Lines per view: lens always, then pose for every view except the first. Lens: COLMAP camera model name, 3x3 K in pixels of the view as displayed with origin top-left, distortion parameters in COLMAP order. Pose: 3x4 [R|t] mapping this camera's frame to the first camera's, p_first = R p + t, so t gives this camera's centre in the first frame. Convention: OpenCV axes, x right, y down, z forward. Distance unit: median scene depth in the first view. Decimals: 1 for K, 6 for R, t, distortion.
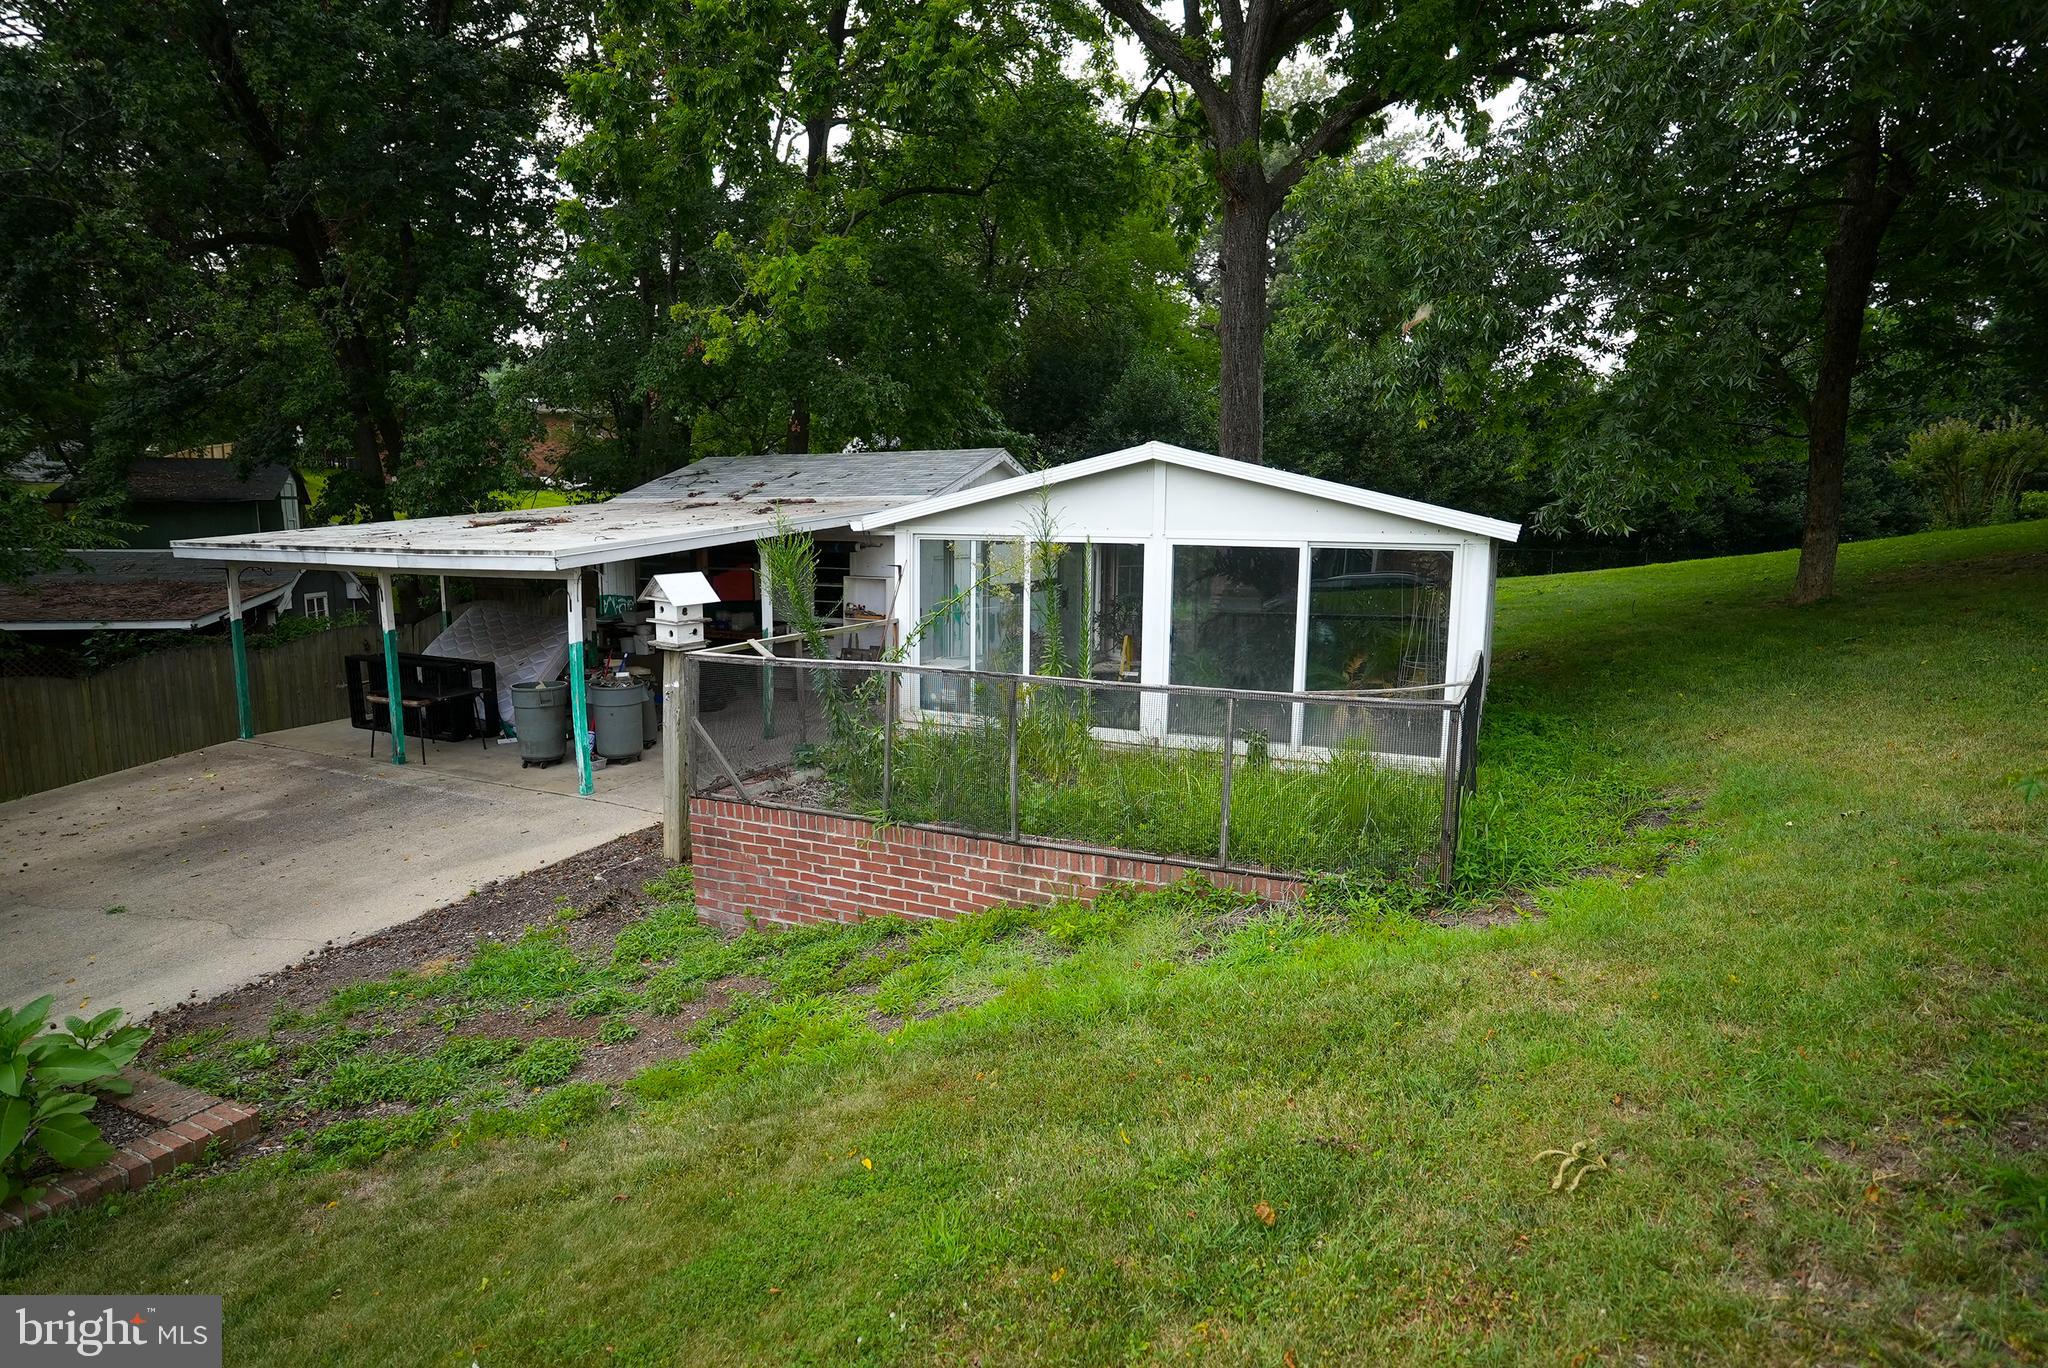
lens RADIAL K [[1068.7, 0, 1024.0], [0, 1068.7, 684.0], [0, 0, 1]] dist [-0.049027, 0.000626]
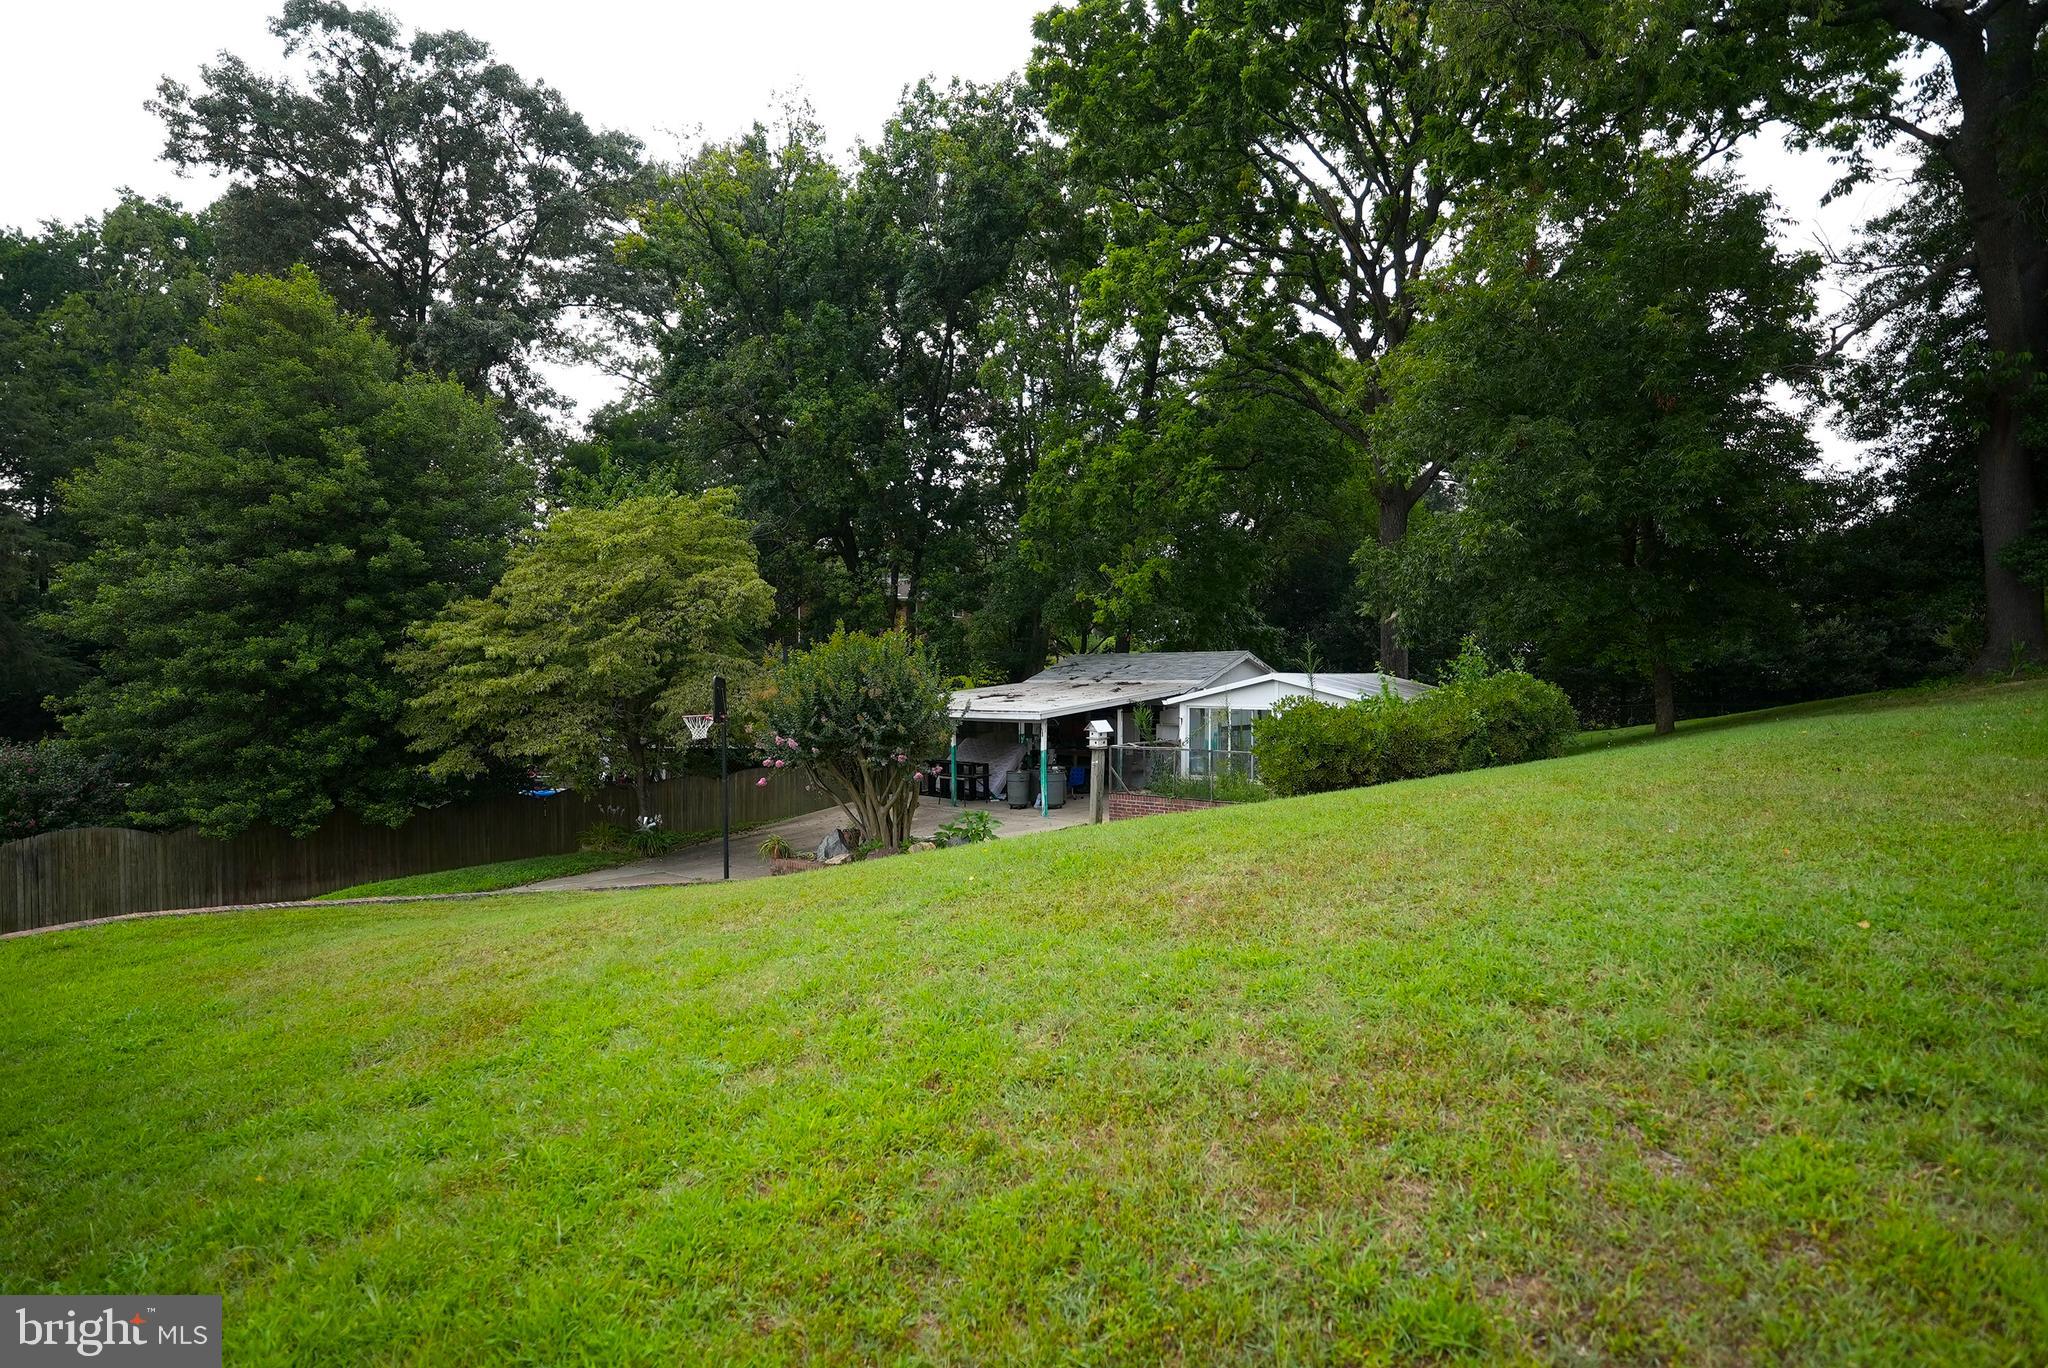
lens RADIAL K [[1068.7, 0, 1024.0], [0, 1068.7, 684.0], [0, 0, 1]] dist [-0.049027, 0.000626]
pose [[0.960922, -0.009784, -0.276646, 0.193181], [-0.029684, 0.989971, -0.138119, 0.147223], [0.275223, 0.140933, 0.950994, -1.310887]]
